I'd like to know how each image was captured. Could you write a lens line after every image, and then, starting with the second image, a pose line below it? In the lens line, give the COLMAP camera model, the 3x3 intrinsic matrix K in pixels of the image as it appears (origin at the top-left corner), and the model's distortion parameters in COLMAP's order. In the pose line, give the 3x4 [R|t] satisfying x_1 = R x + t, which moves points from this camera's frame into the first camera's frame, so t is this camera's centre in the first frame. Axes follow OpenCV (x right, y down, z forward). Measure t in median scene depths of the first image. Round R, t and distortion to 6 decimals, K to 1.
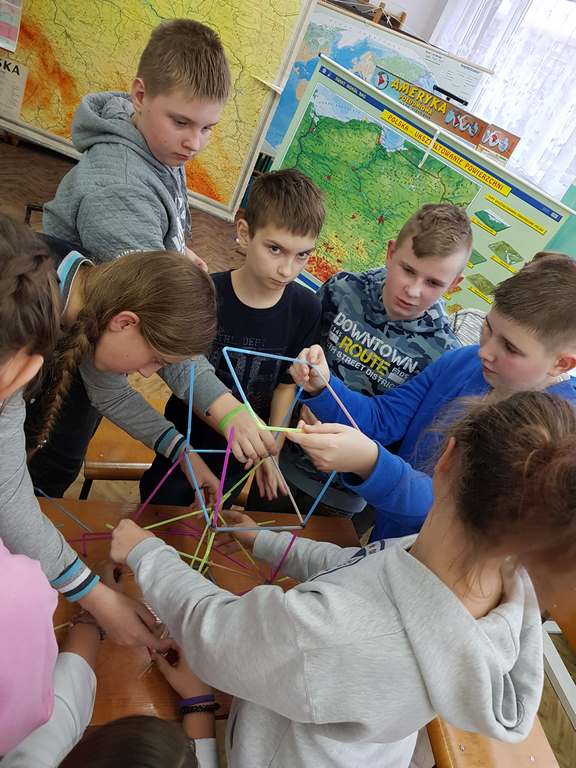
lens RADIAL K [[600.6, 0, 295.5], [0, 600.6, 381.7], [0, 0, 1]] dist [0.043850, -0.062701]
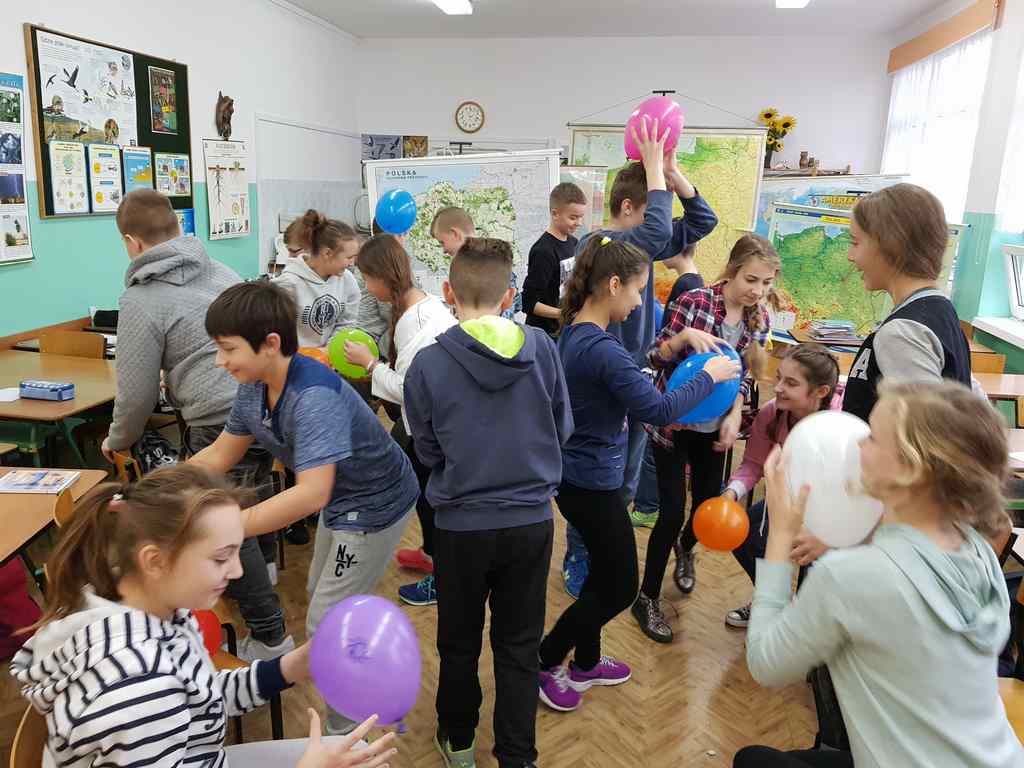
lens RADIAL K [[796.1, 0, 512.0], [0, 796.1, 384.0], [0, 0, 1]] dist [0.055234, -0.084582]
pose [[0.876346, -0.265161, -0.402129, 0.160773], [0.077963, 0.901917, -0.424815, 0.744004], [0.475331, 0.340934, 0.811064, -0.895433]]
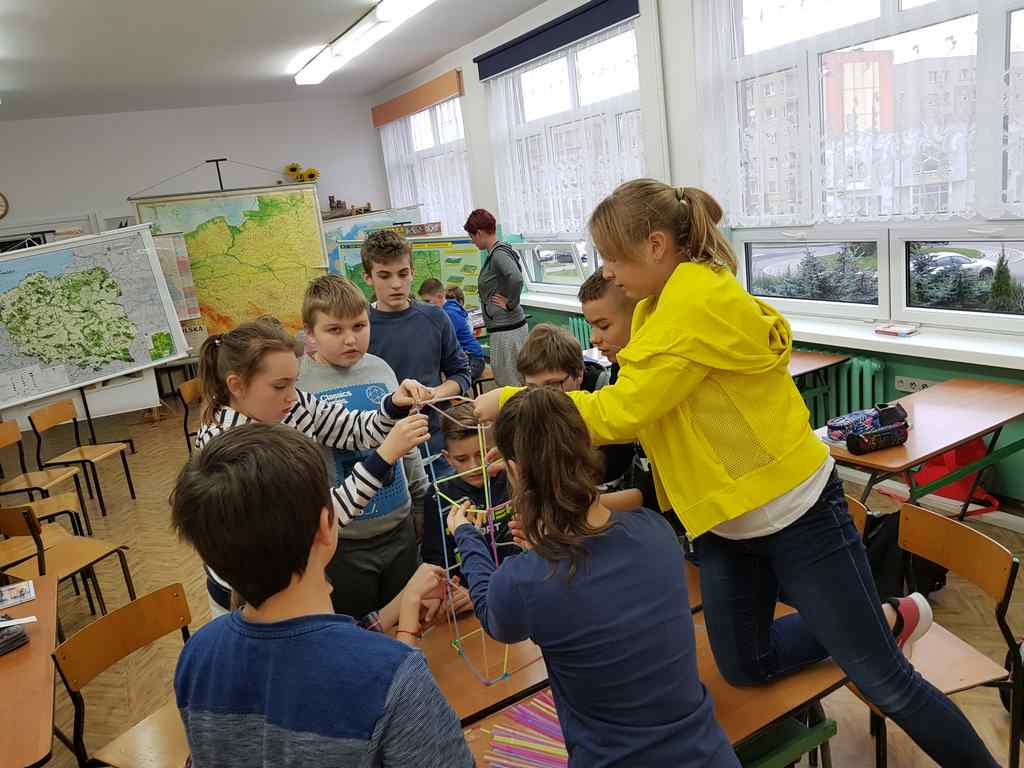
lens RADIAL K [[785.7, 0, 515.4], [0, 785.7, 390.6], [0, 0, 1]] dist [0.093585, -0.164323]
pose [[0.831341, -0.535047, 0.150323, -0.121512], [0.555528, 0.792159, -0.252730, 0.810453], [0.016142, 0.293614, 0.955788, -1.298037]]
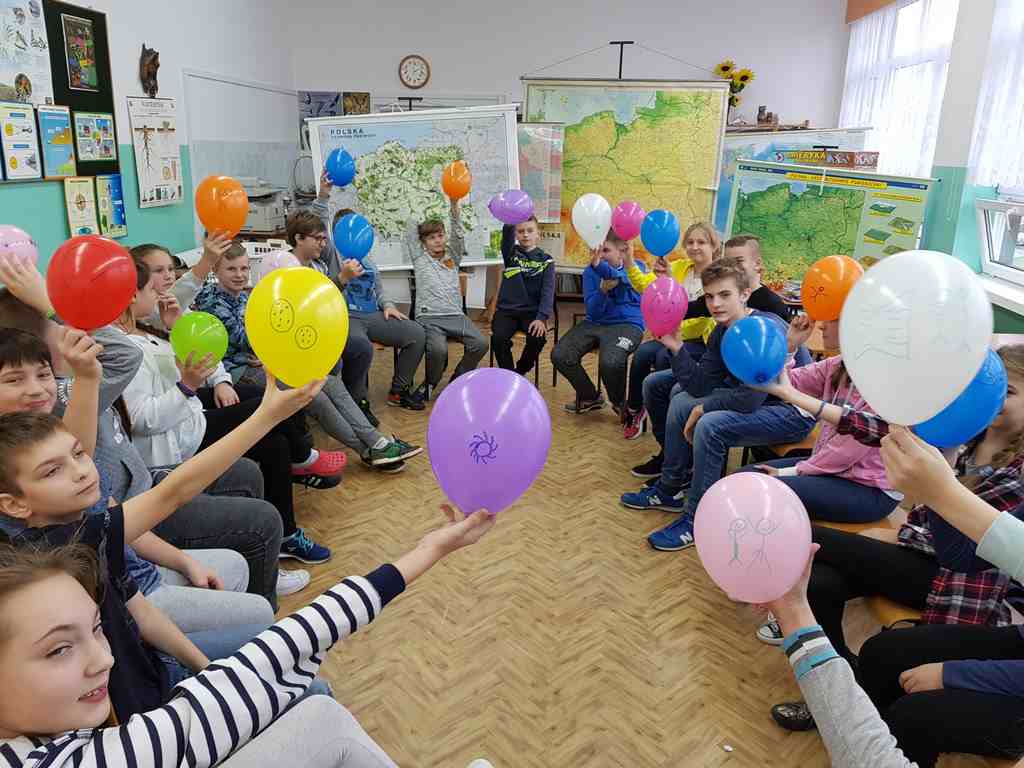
lens RADIAL K [[800.8, 0, 508.8], [0, 800.8, 386.6], [0, 0, 1]] dist [0.043850, -0.062701]
pose [[0.893631, -0.273965, -0.355481, 0.093186], [0.132434, 0.917766, -0.374390, 0.691824], [0.428818, 0.287489, 0.856426, -0.856775]]
